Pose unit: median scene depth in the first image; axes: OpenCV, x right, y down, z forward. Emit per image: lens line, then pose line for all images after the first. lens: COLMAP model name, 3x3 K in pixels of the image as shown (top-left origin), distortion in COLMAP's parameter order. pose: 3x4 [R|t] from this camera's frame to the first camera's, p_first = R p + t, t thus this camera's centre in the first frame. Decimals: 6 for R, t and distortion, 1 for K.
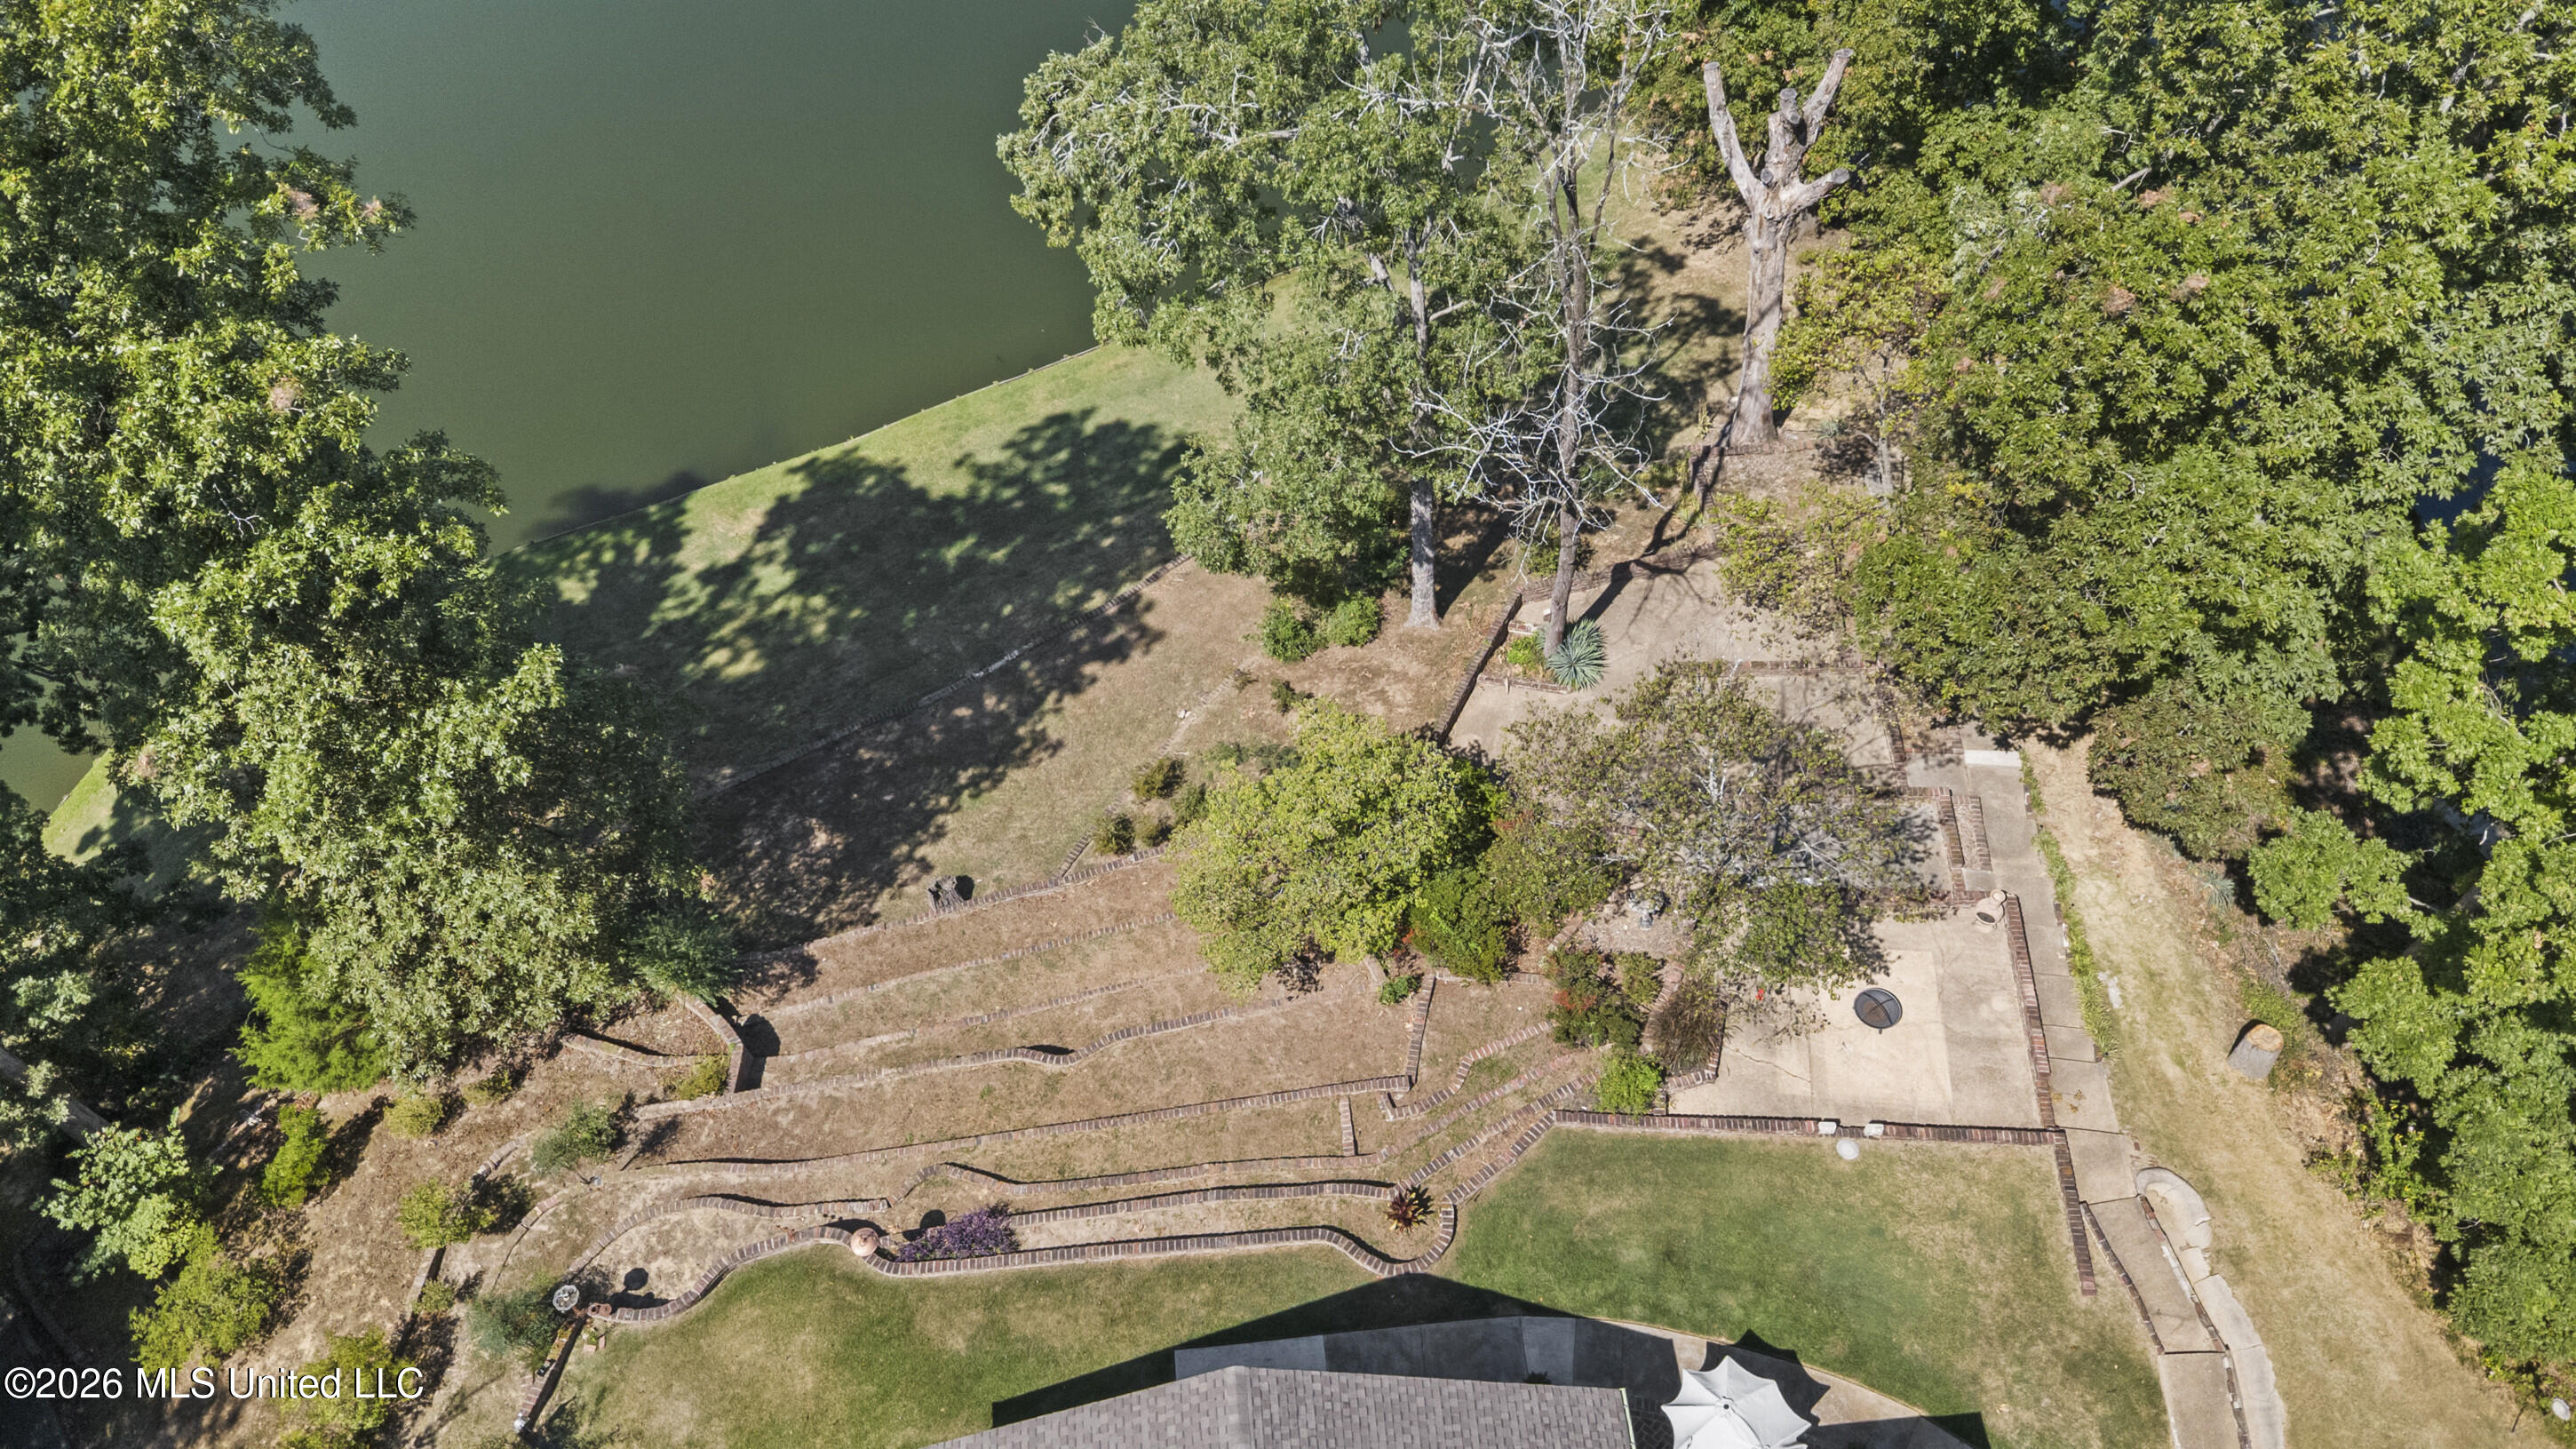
lens RADIAL K [[1813.3, 0, 1301.0], [0, 1813.3, 742.9], [0, 0, 1]] dist [0.008468, -0.018375]
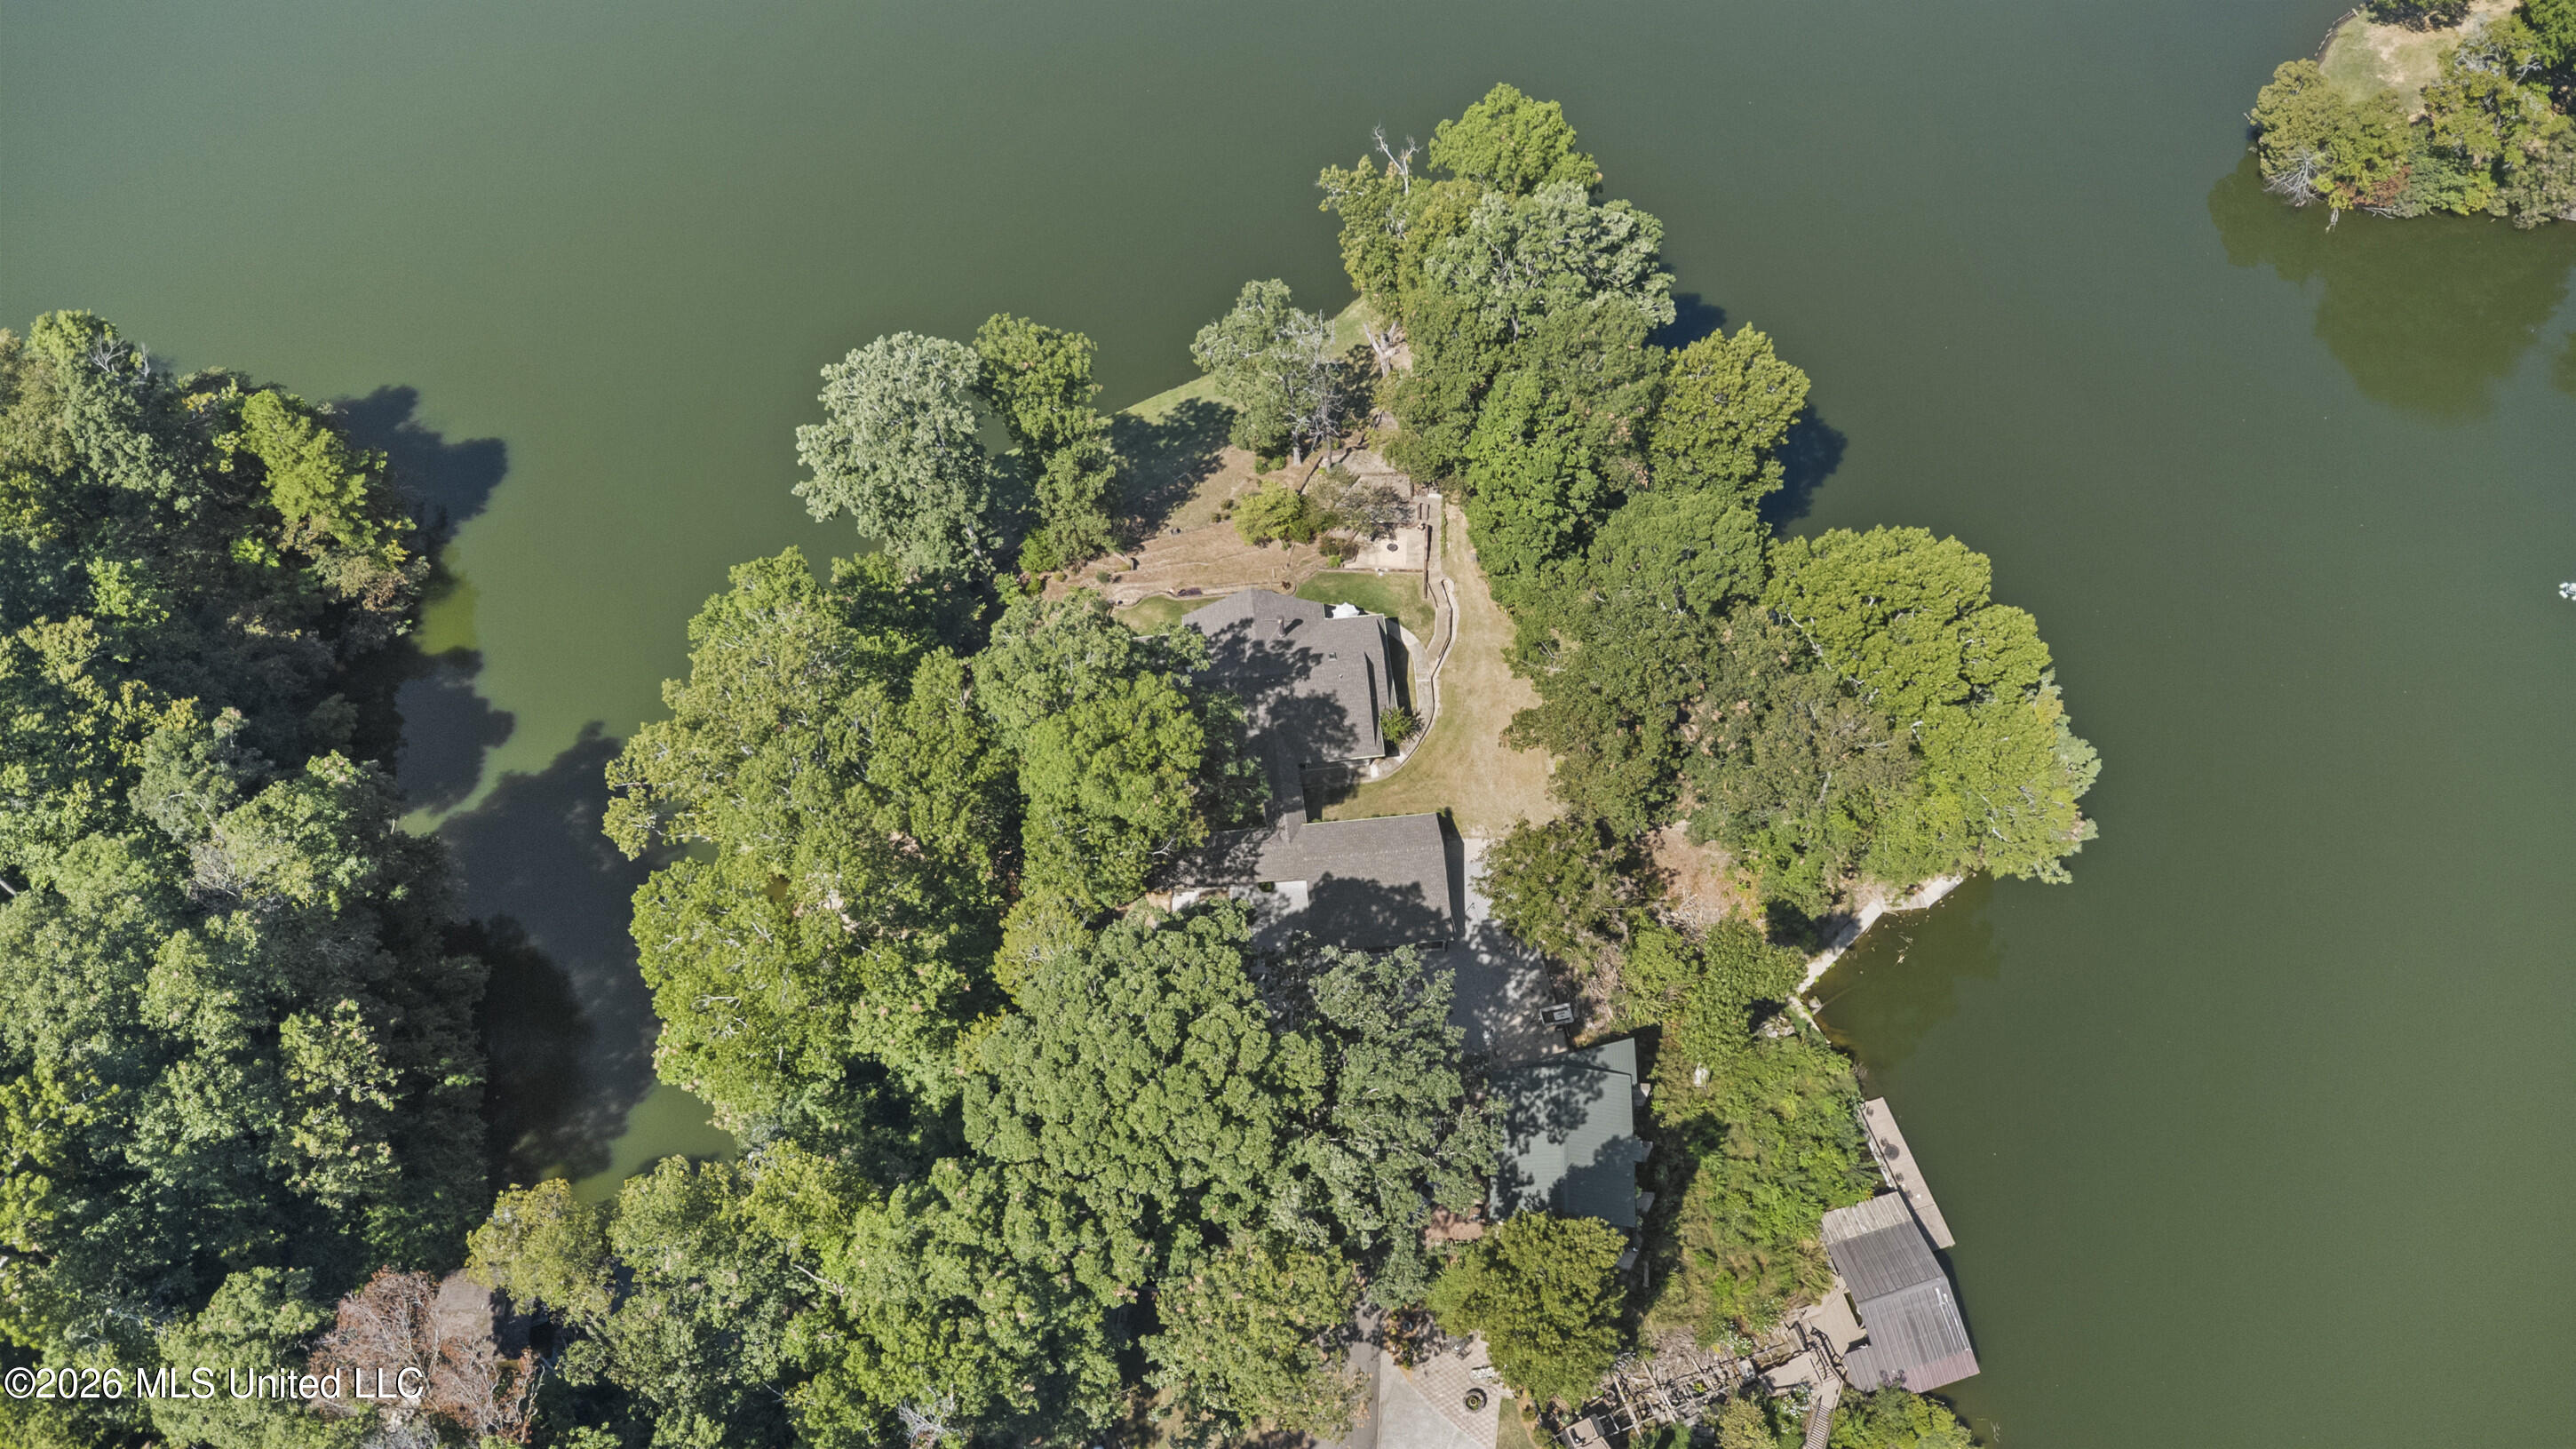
lens RADIAL K [[1813.3, 0, 1309.1], [0, 1813.3, 710.5], [0, 0, 1]] dist [0.008468, -0.018375]
pose [[0.999898, -0.002223, 0.014097, 0.039788], [0.001530, 0.998797, 0.049002, 0.269073], [-0.014189, -0.048976, 0.998699, -2.845800]]
